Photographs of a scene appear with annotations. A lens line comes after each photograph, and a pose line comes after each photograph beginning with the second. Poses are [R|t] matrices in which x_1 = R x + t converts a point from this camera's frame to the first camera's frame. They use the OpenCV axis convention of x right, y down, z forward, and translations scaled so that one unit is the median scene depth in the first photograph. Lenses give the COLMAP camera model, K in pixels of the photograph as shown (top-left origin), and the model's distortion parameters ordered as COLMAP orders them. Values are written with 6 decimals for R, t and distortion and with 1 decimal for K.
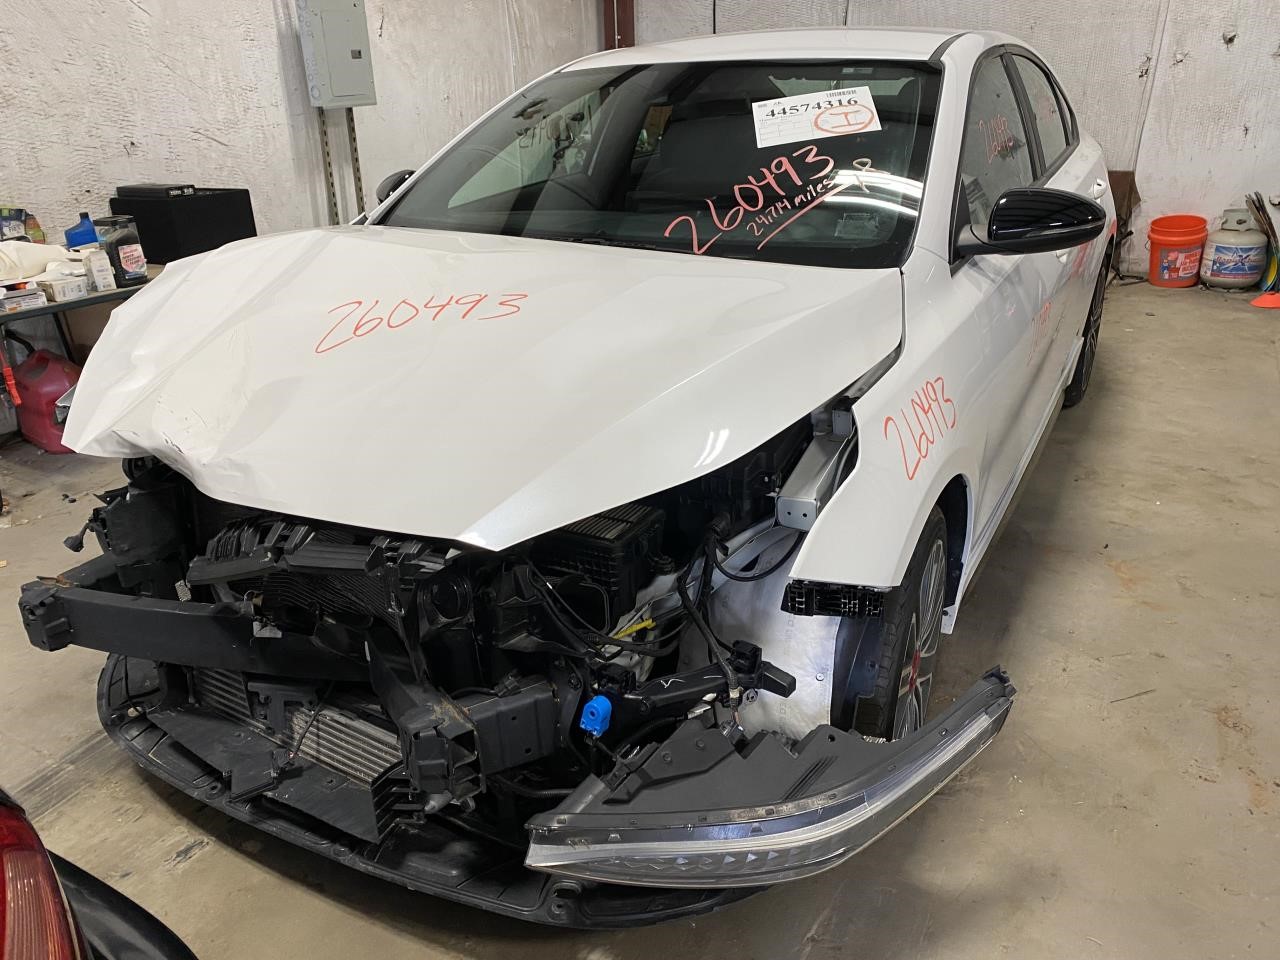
lens RADIAL K [[962.6, 0, 640.1], [0, 962.6, 481.0], [0, 0, 1]] dist [0.026288, -0.021577]
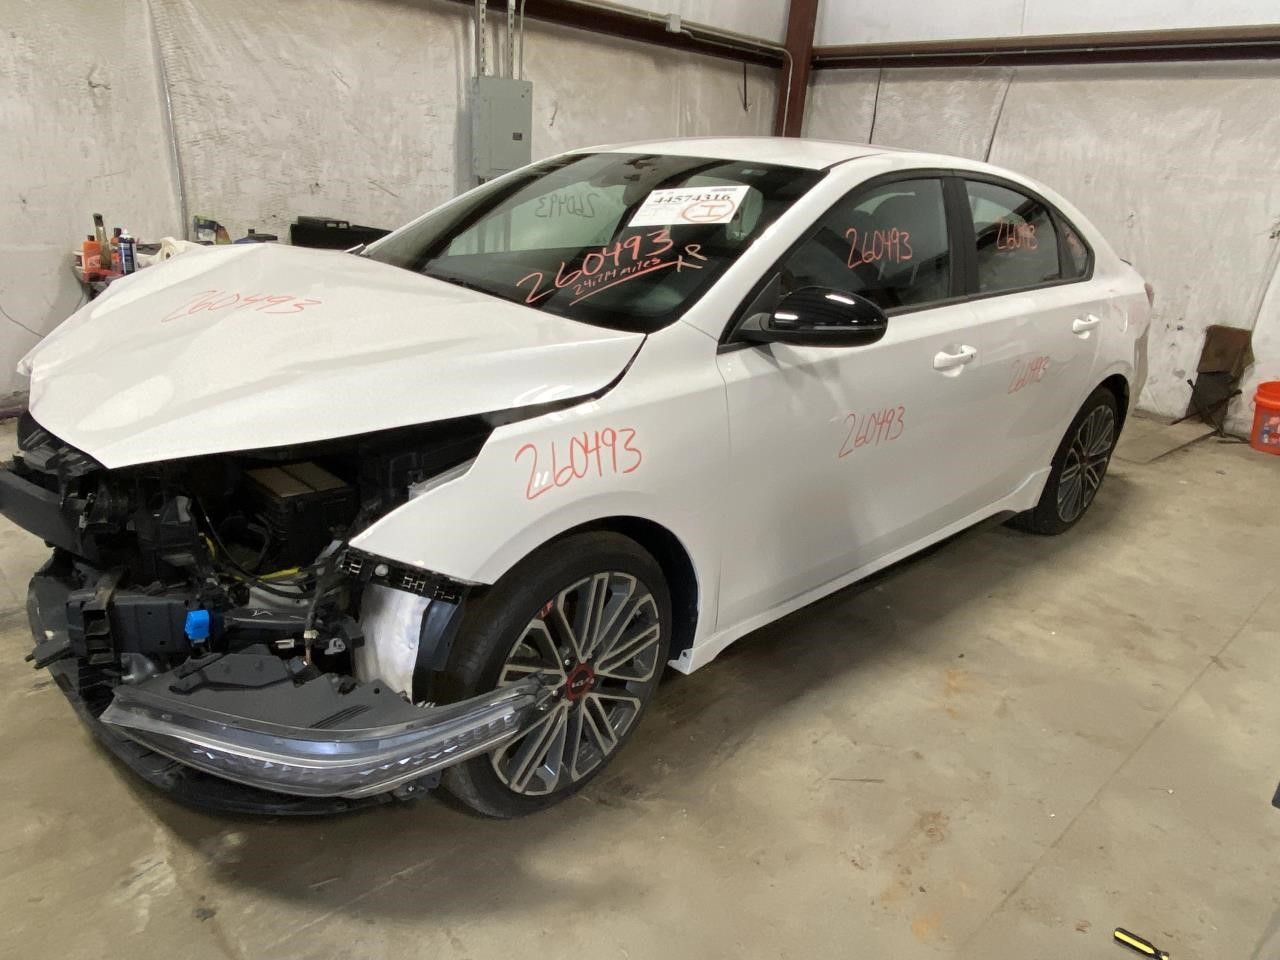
lens RADIAL K [[866.8, 0, 663.6], [0, 866.8, 514.8], [0, 0, 1]] dist [0.028680, -0.017293]
pose [[0.951294, 0.198207, -0.236121, 0.290411], [-0.206991, 0.978260, -0.012753, -0.001808], [0.228460, 0.061007, 0.971640, 0.012638]]
